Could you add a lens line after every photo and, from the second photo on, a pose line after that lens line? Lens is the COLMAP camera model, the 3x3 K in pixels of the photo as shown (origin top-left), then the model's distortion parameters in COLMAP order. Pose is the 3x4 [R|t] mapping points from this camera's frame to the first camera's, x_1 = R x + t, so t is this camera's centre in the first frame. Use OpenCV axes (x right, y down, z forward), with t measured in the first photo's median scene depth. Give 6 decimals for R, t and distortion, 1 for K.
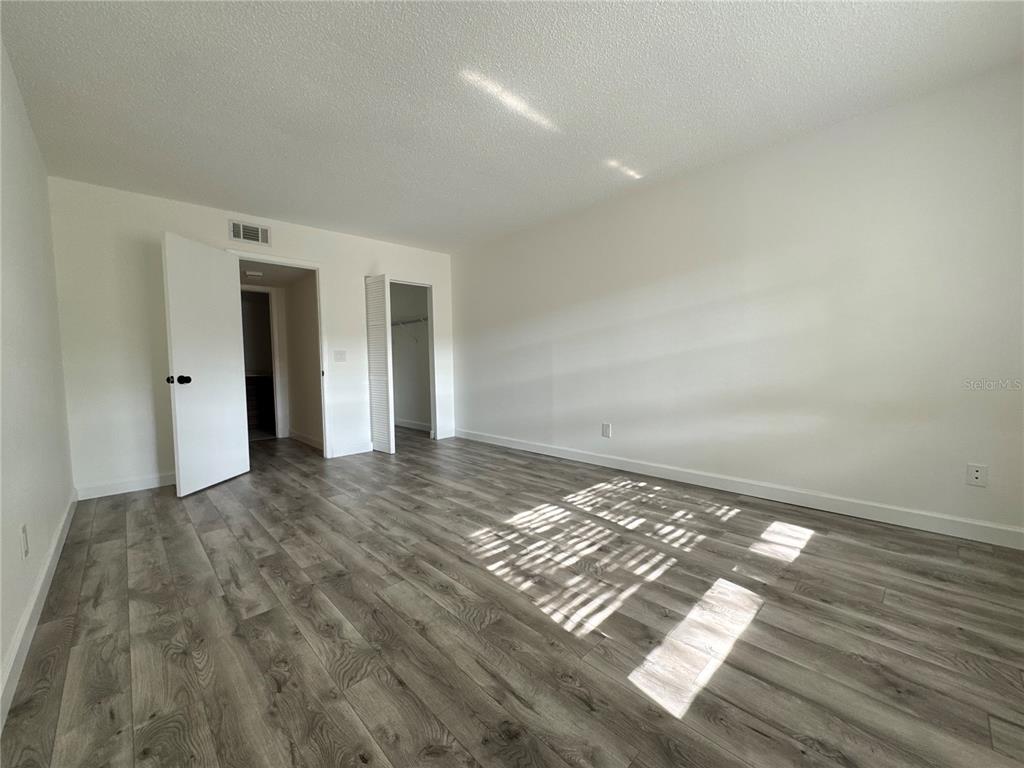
lens RADIAL K [[411.0, 0, 512.0], [0, 411.0, 384.0], [0, 0, 1]] dist [-0.000756, -0.000224]
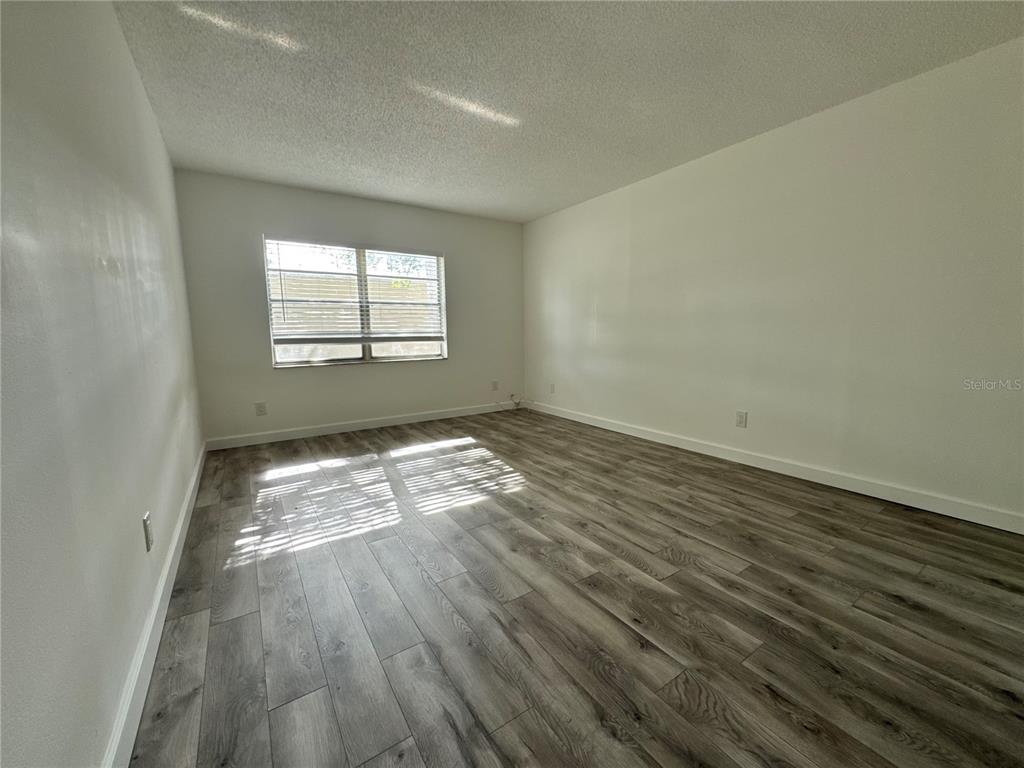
lens RADIAL K [[411.0, 0, 512.0], [0, 411.0, 384.0], [0, 0, 1]] dist [-0.000756, -0.000224]
pose [[-0.984245, 0.007815, 0.176637, -0.292687], [0.039705, 0.983277, 0.177733, -0.134339], [-0.172295, 0.181946, -0.968096, 2.149509]]
